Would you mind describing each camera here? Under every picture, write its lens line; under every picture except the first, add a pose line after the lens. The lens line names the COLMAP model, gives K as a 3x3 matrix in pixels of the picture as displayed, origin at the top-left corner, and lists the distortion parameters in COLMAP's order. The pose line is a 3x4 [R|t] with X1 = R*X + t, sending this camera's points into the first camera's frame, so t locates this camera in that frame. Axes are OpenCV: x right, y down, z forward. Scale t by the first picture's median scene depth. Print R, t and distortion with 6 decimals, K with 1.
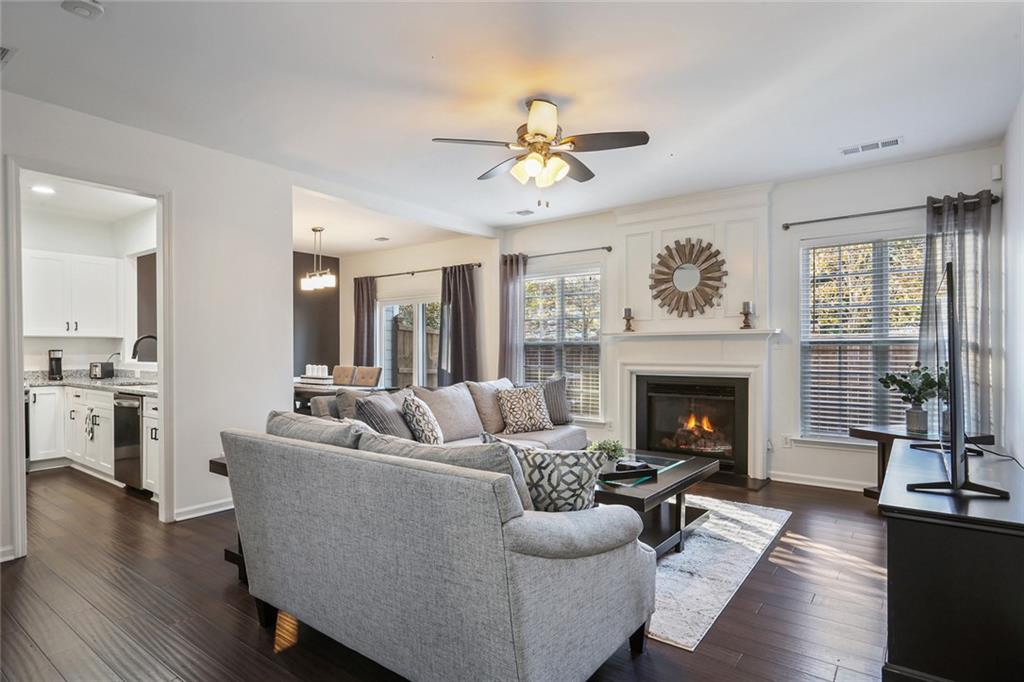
lens RADIAL K [[536.5, 0, 520.3], [0, 536.5, 348.0], [0, 0, 1]] dist [-0.000373, 0.000410]
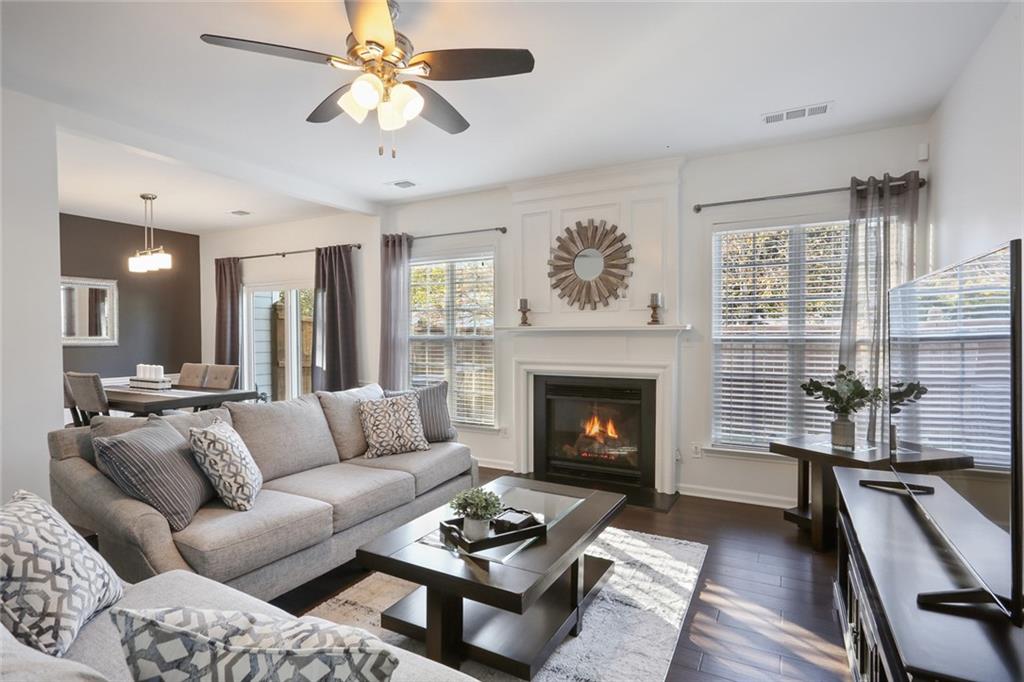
lens RADIAL K [[499.9, 0, 519.5], [0, 499.9, 342.6], [0, 0, 1]] dist [-0.001922, 0.000239]
pose [[0.987913, -0.005201, 0.154919, 0.080158], [0.001496, 0.999710, 0.024025, -0.026923], [-0.154999, -0.023503, 0.987635, 0.236617]]
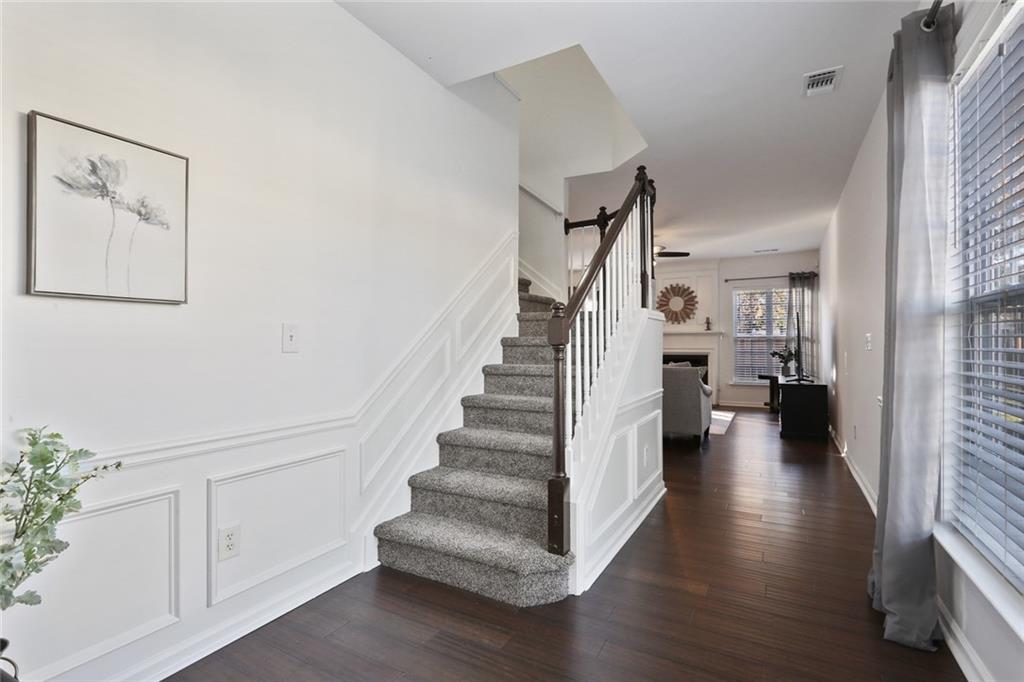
lens RADIAL K [[499.9, 0, 507.0], [0, 499.9, 341.7], [0, 0, 1]] dist [-0.001922, 0.000239]
pose [[0.988520, 0.000103, 0.151090, -0.643714], [0.000297, 0.999997, -0.002626, 0.012623], [-0.151090, 0.002641, 0.988517, -0.788729]]
